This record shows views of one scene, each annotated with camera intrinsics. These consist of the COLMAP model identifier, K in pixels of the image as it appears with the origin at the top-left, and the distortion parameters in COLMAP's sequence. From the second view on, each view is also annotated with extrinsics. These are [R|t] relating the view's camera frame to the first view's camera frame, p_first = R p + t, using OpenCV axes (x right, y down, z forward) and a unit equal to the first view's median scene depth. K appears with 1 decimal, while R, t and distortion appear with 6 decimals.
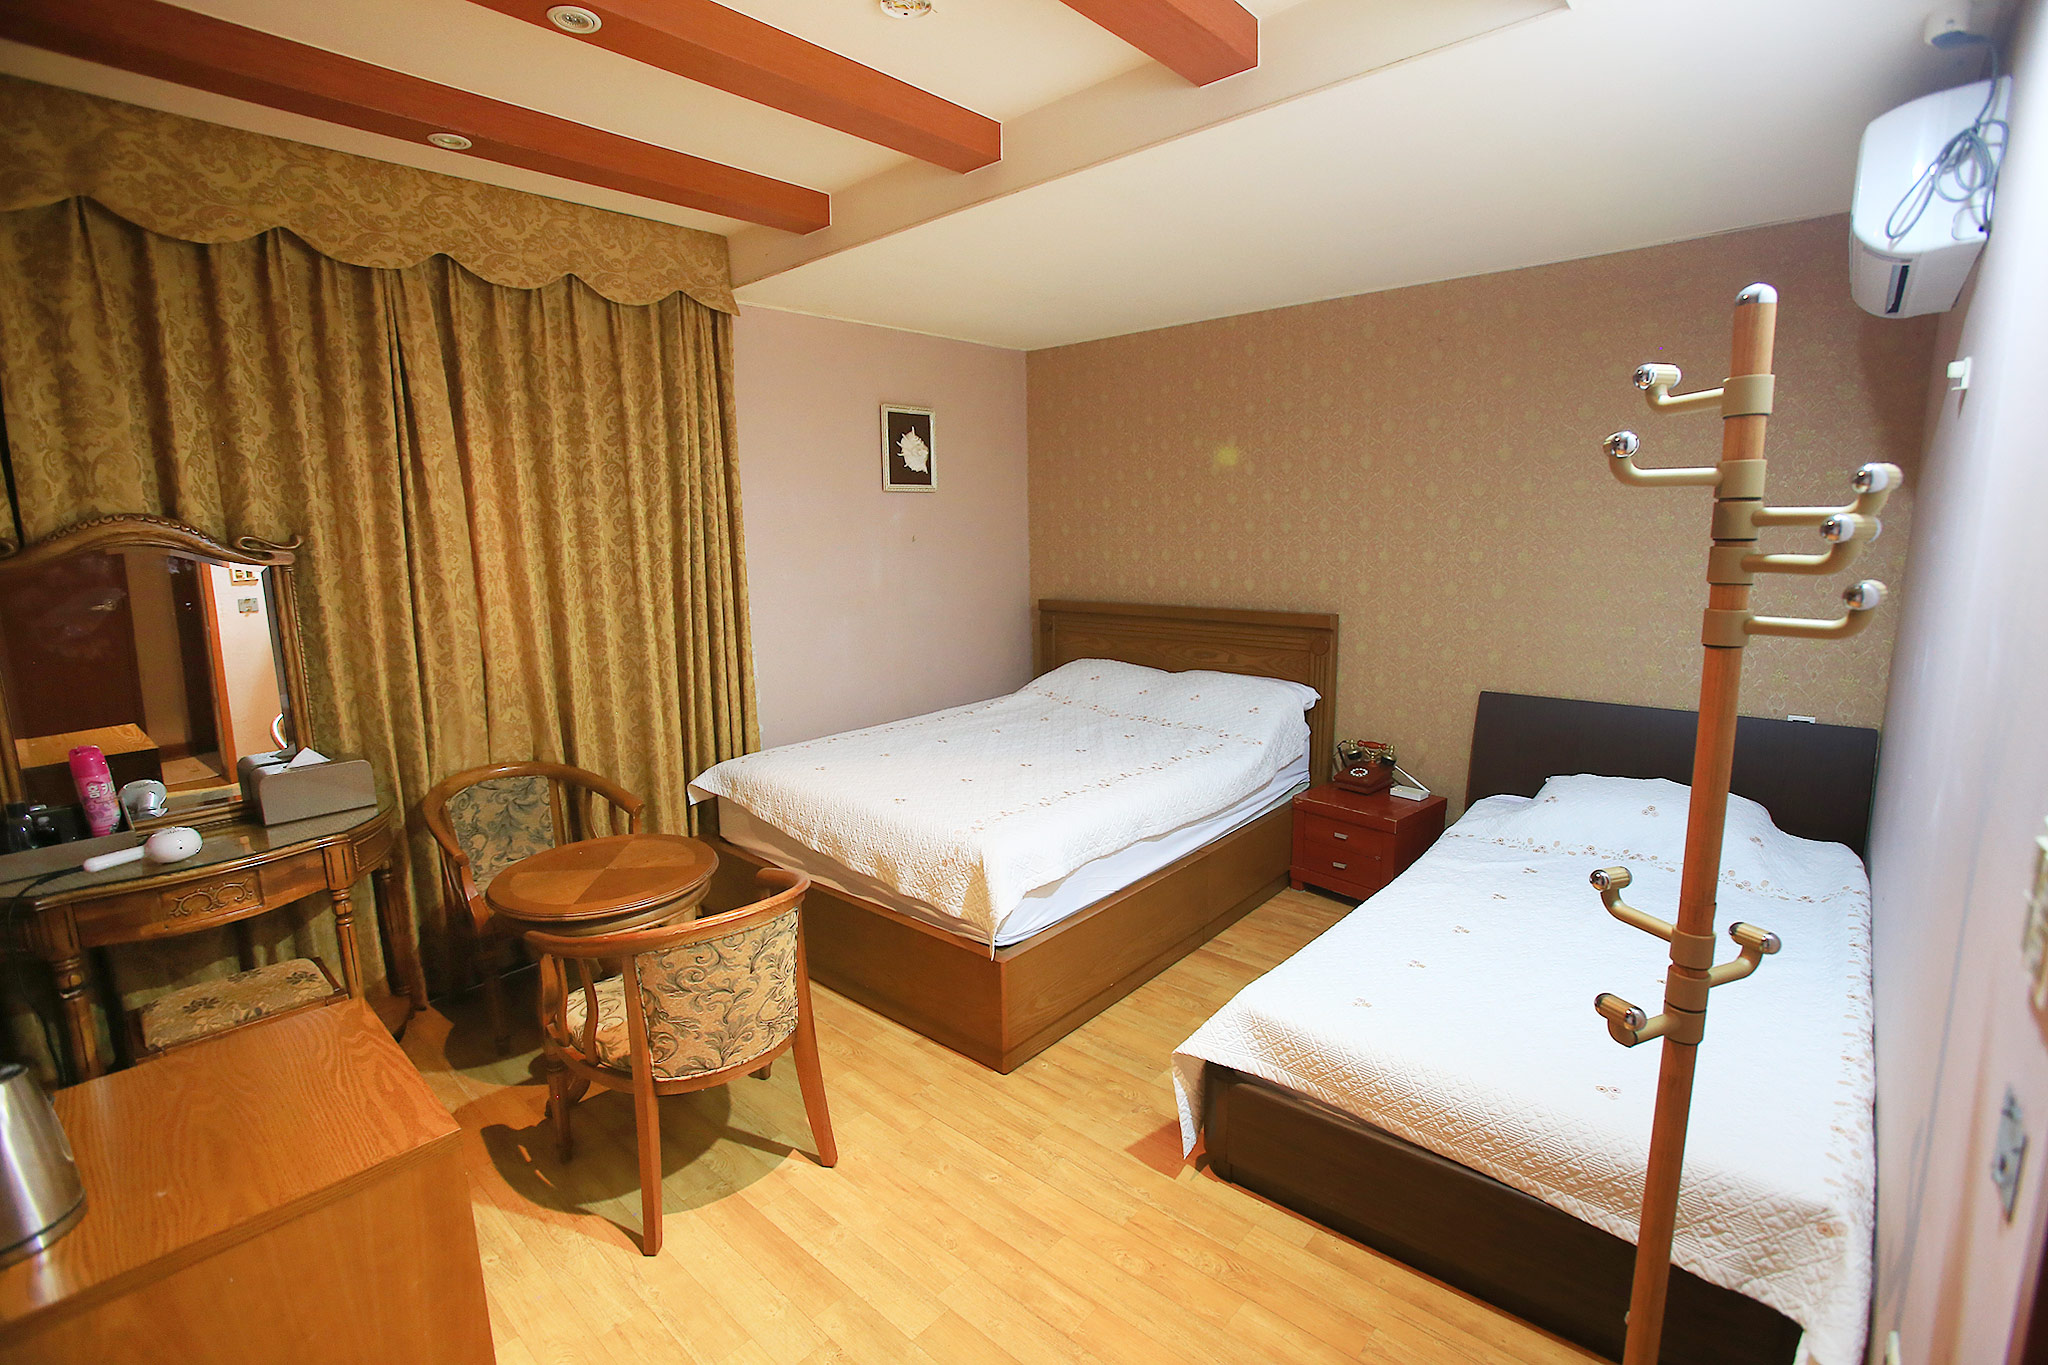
lens RADIAL K [[938.4, 0, 1021.9], [0, 938.4, 679.0], [0, 0, 1]] dist [-0.032905, 0.000609]
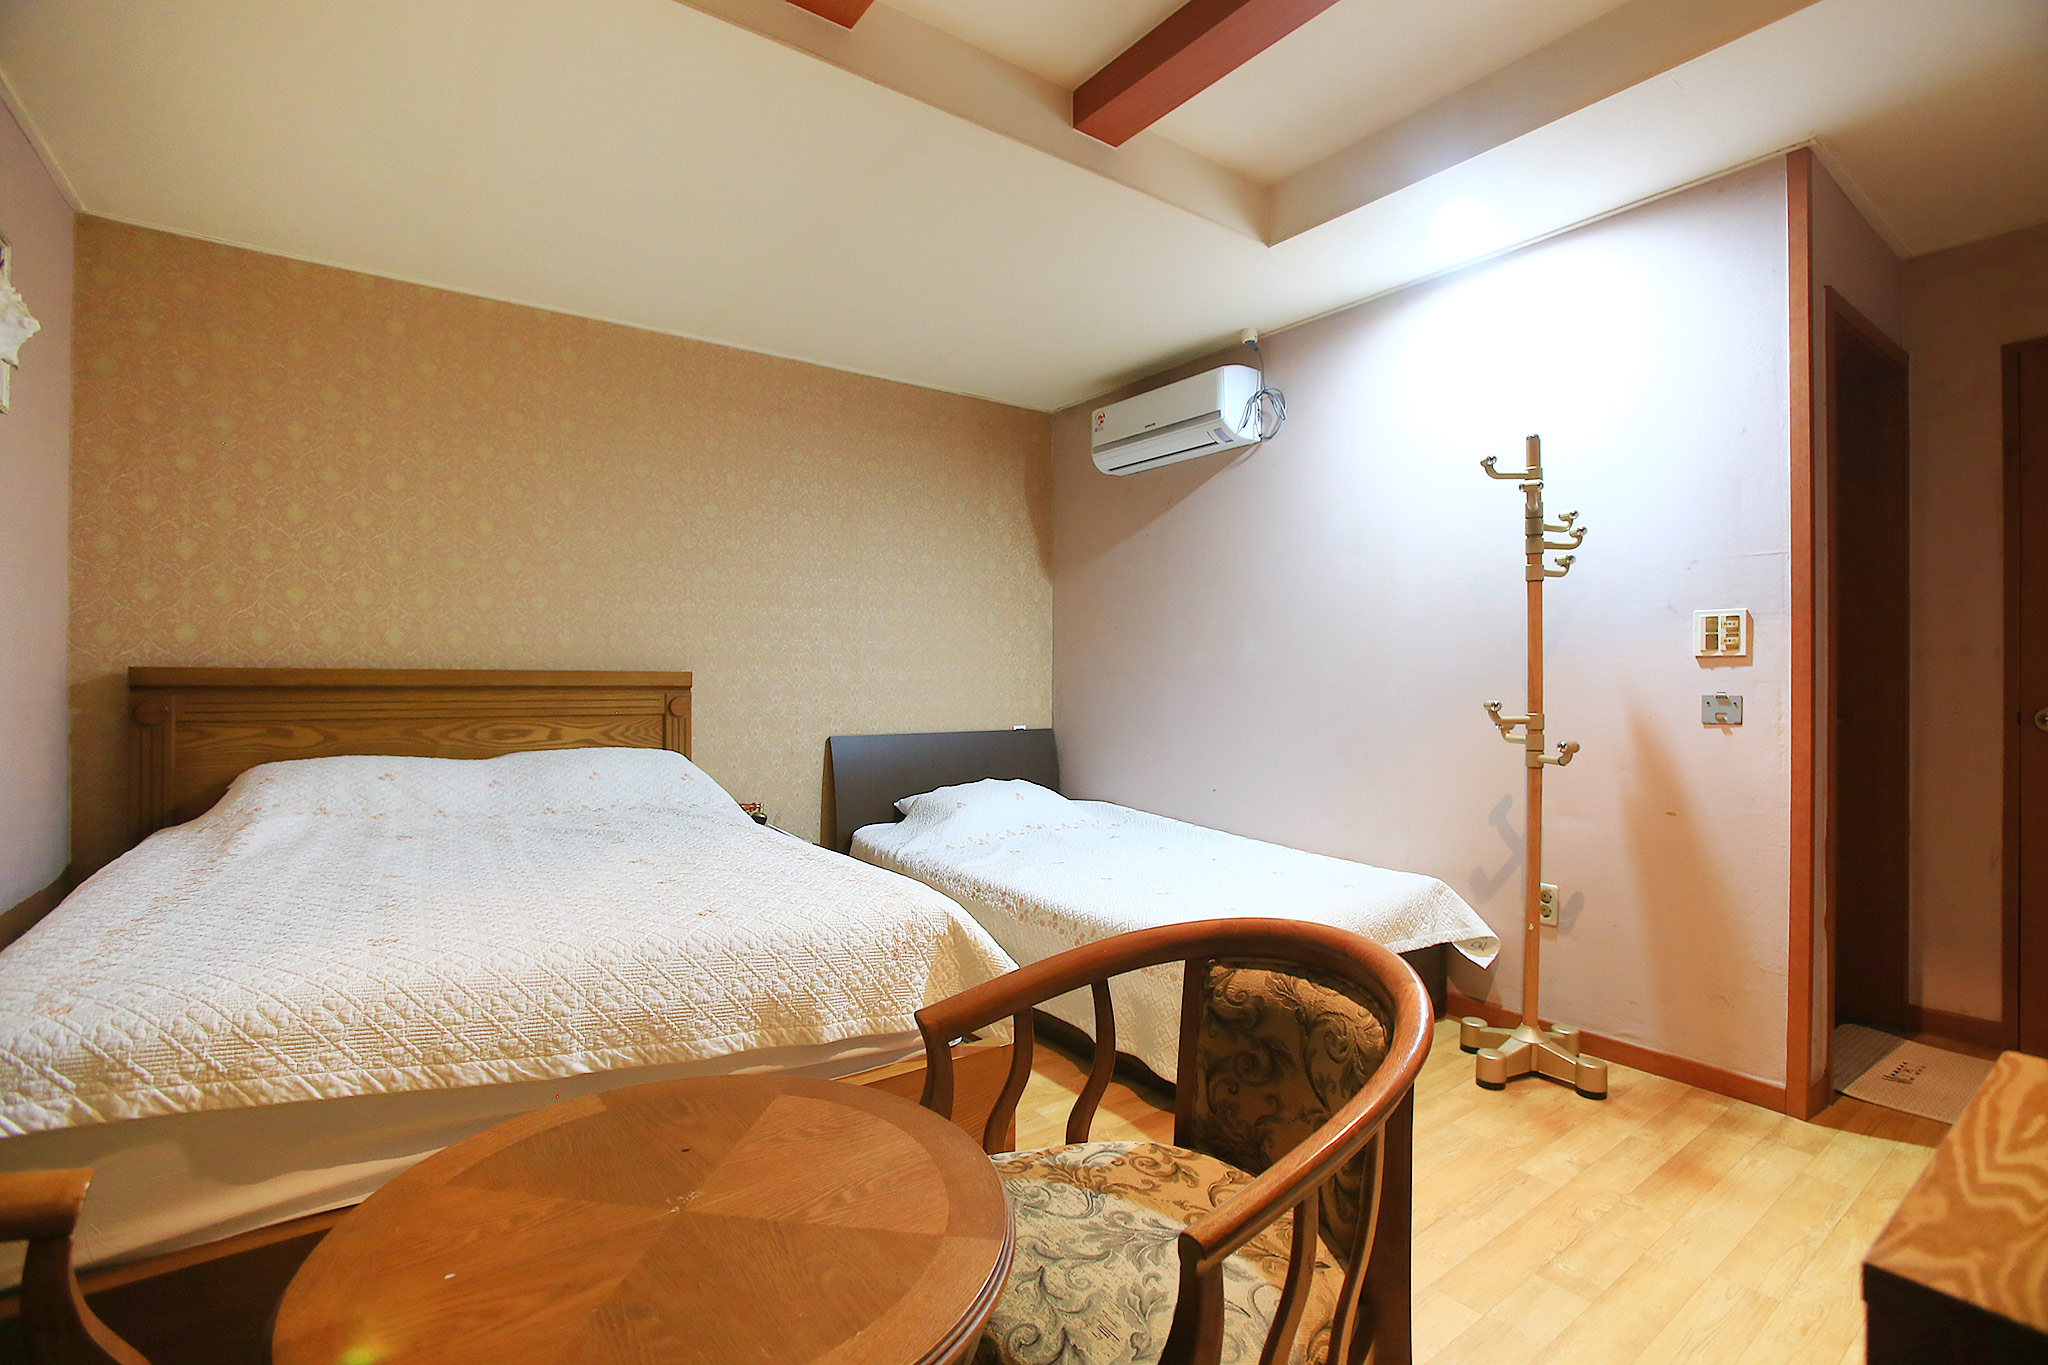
lens RADIAL K [[938.4, 0, 1021.7], [0, 938.4, 679.6], [0, 0, 1]] dist [-0.032905, 0.000609]
pose [[0.220660, 0.018078, 0.975183, -0.622775], [0.152846, 0.986834, -0.052879, 0.046243], [-0.963300, 0.160721, 0.214991, 0.647433]]
